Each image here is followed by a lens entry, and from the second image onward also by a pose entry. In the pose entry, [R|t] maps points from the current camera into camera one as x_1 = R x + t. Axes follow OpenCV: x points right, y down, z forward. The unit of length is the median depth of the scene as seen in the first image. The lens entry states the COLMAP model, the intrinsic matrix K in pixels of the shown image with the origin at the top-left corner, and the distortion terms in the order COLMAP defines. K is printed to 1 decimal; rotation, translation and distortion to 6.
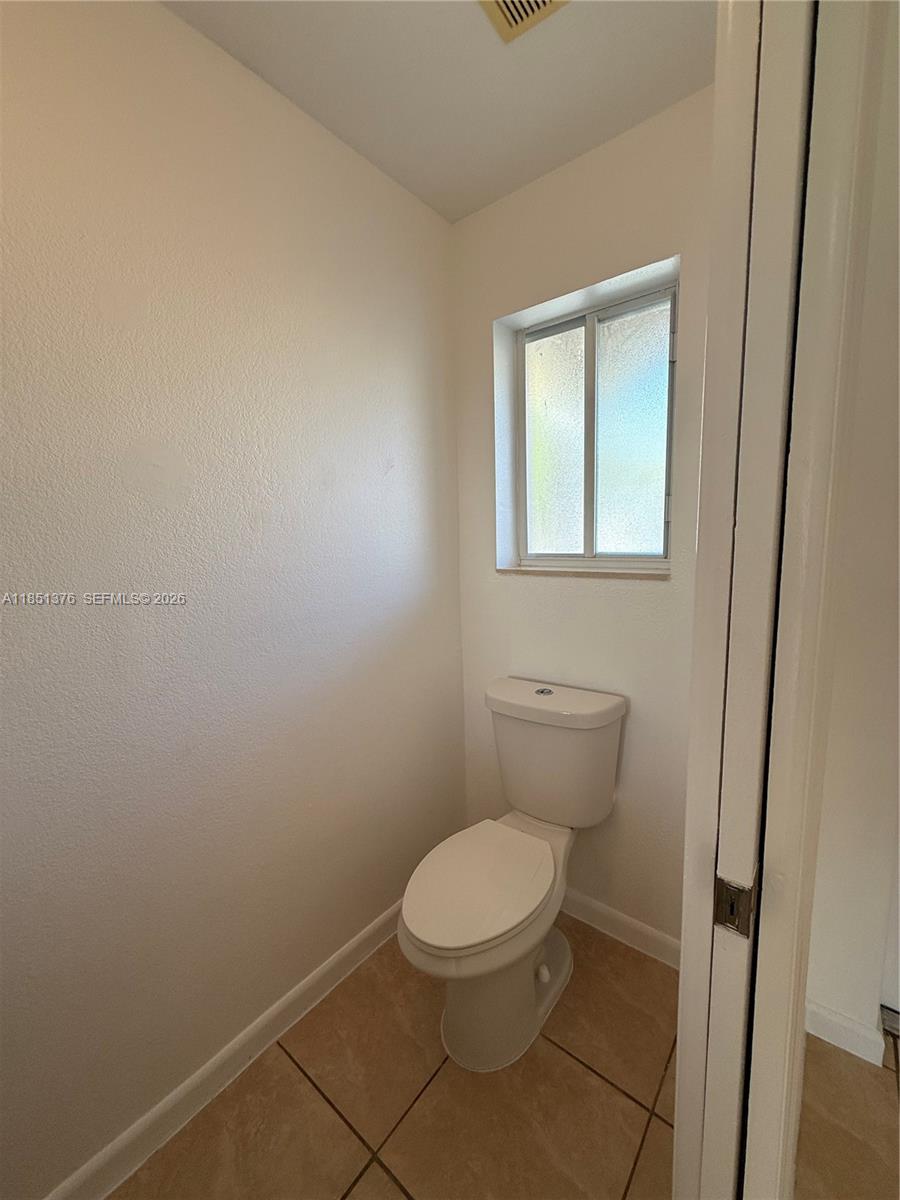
lens RADIAL K [[482.6, 0, 453.2], [0, 482.6, 598.8], [0, 0, 1]] dist [0.000173, 0.000318]
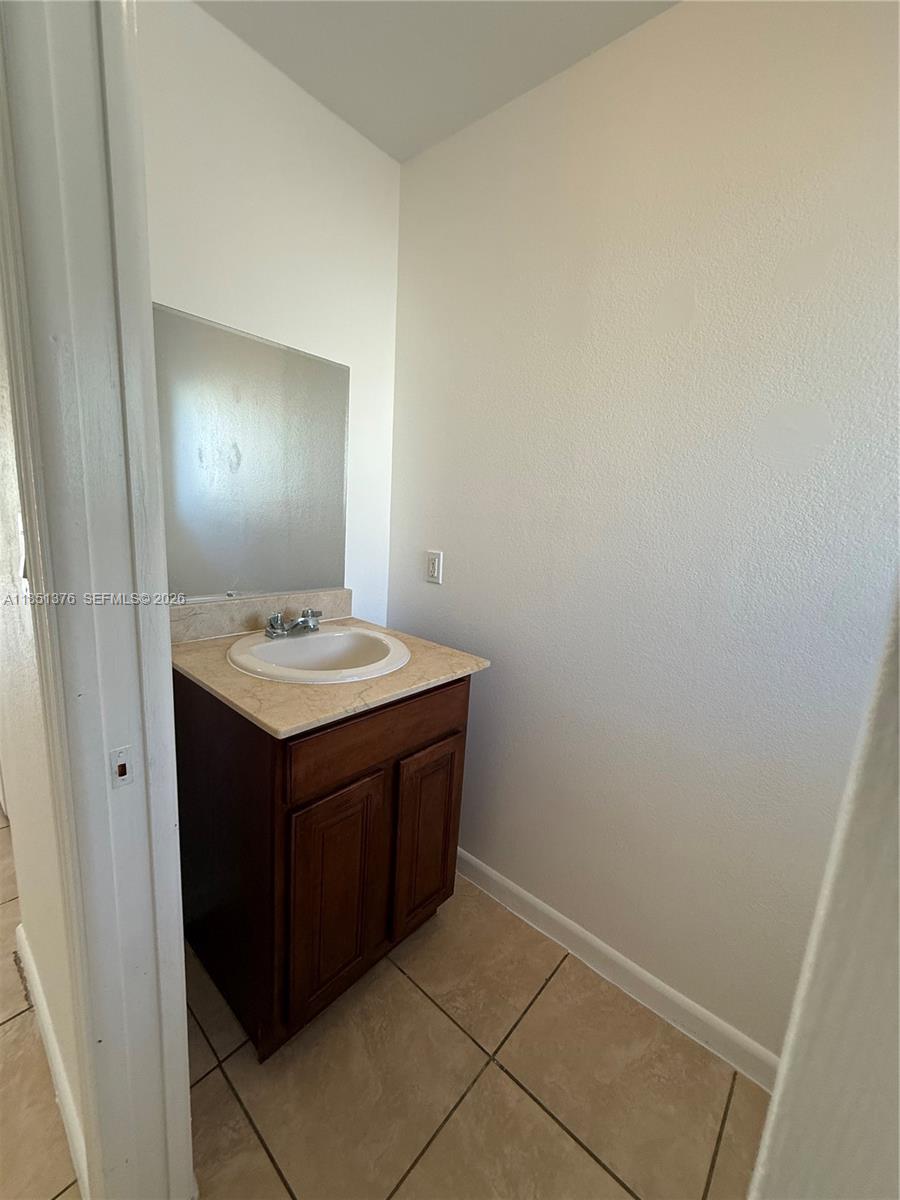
lens RADIAL K [[482.6, 0, 448.4], [0, 482.6, 597.8], [0, 0, 1]] dist [0.000173, 0.000318]
pose [[-0.045761, 0.212852, -0.976012, 0.302777], [-0.197168, 0.955891, 0.217709, -0.015140], [0.979301, 0.202401, -0.001775, 0.255950]]
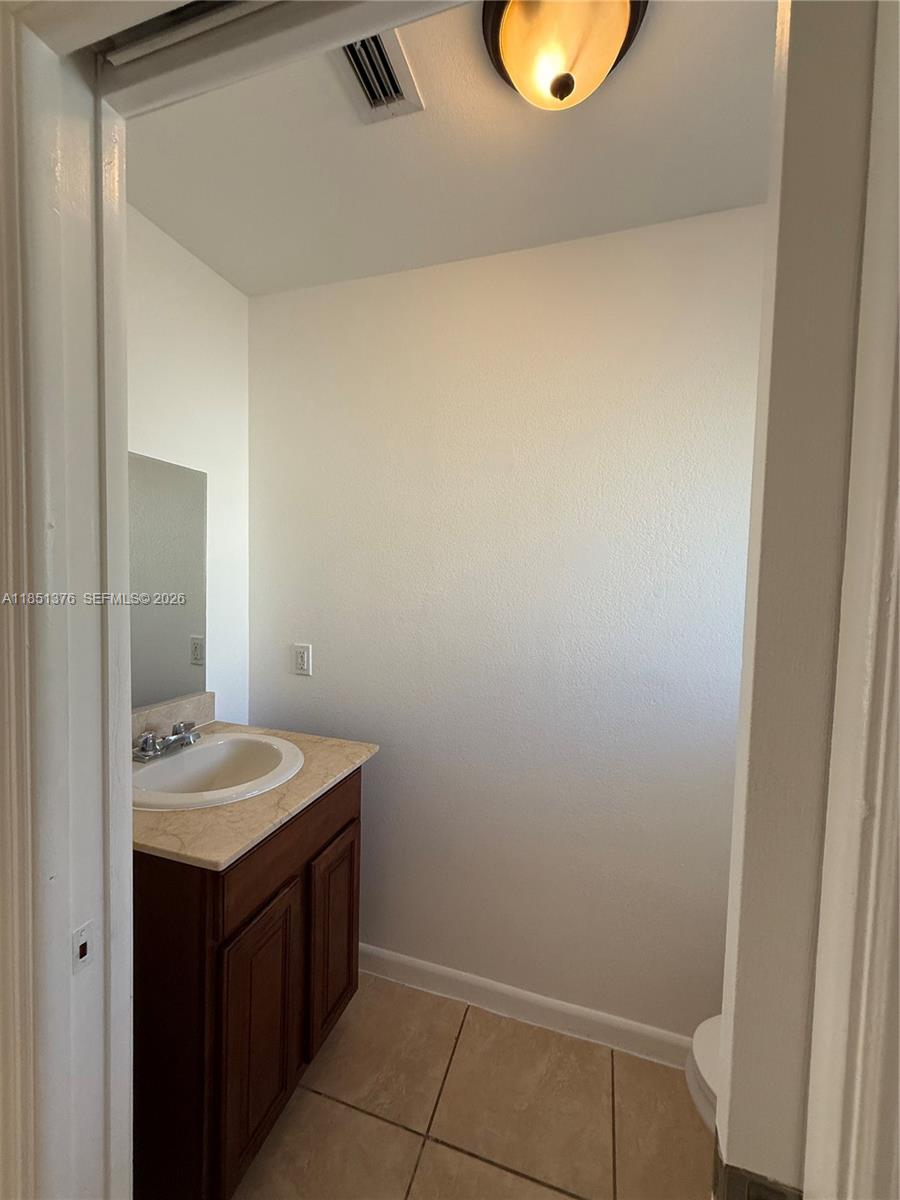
lens RADIAL K [[482.6, 0, 452.3], [0, 482.6, 598.0], [0, 0, 1]] dist [0.000173, 0.000318]
pose [[0.356273, 0.083946, -0.930603, 0.390228], [-0.162875, 0.986288, 0.026614, -0.068813], [0.920077, 0.142090, 0.365060, 0.090666]]
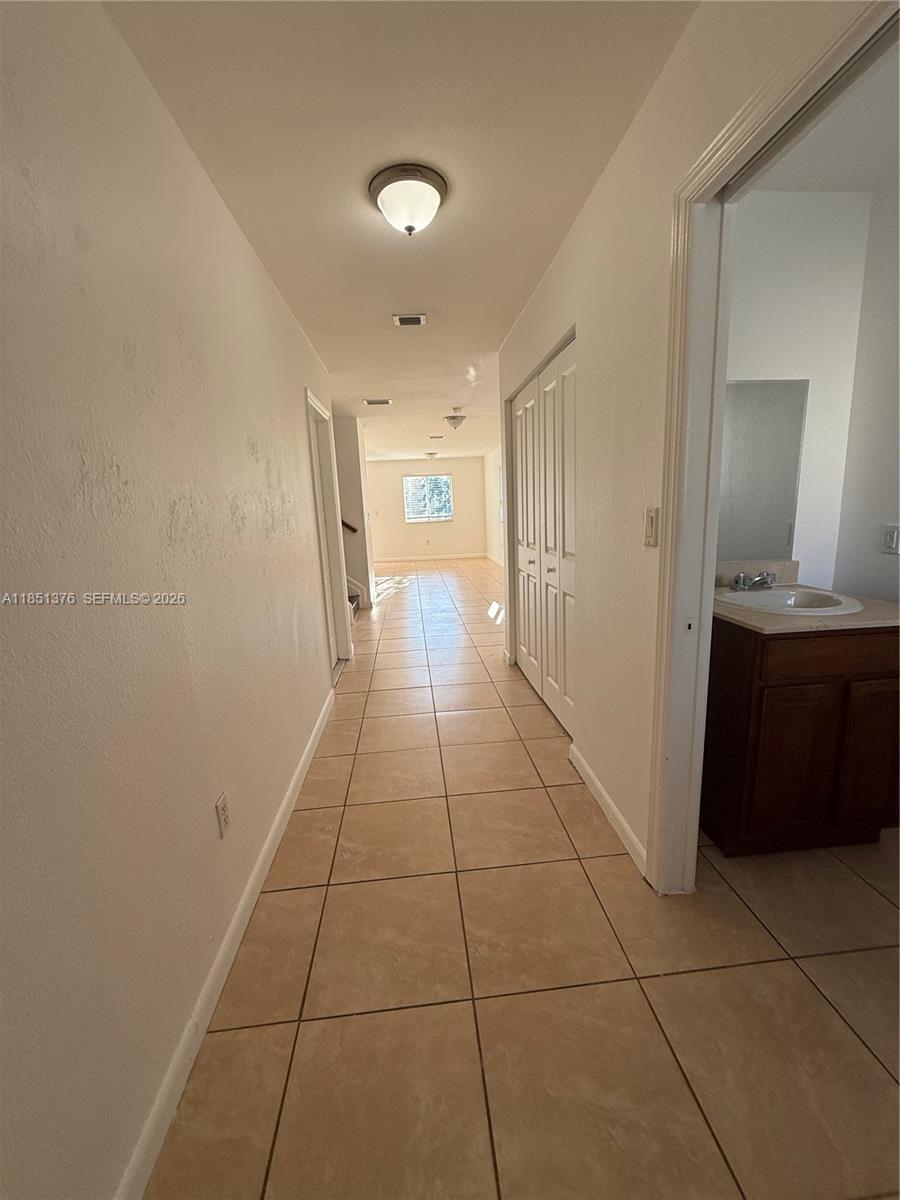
lens RADIAL K [[482.6, 0, 452.3], [0, 482.6, 599.7], [0, 0, 1]] dist [0.000173, 0.000318]
pose [[-0.713088, 0.194534, -0.673545, 0.860709], [-0.030677, 0.951153, 0.307192, -0.029272], [0.700403, 0.239717, -0.672288, 0.286261]]
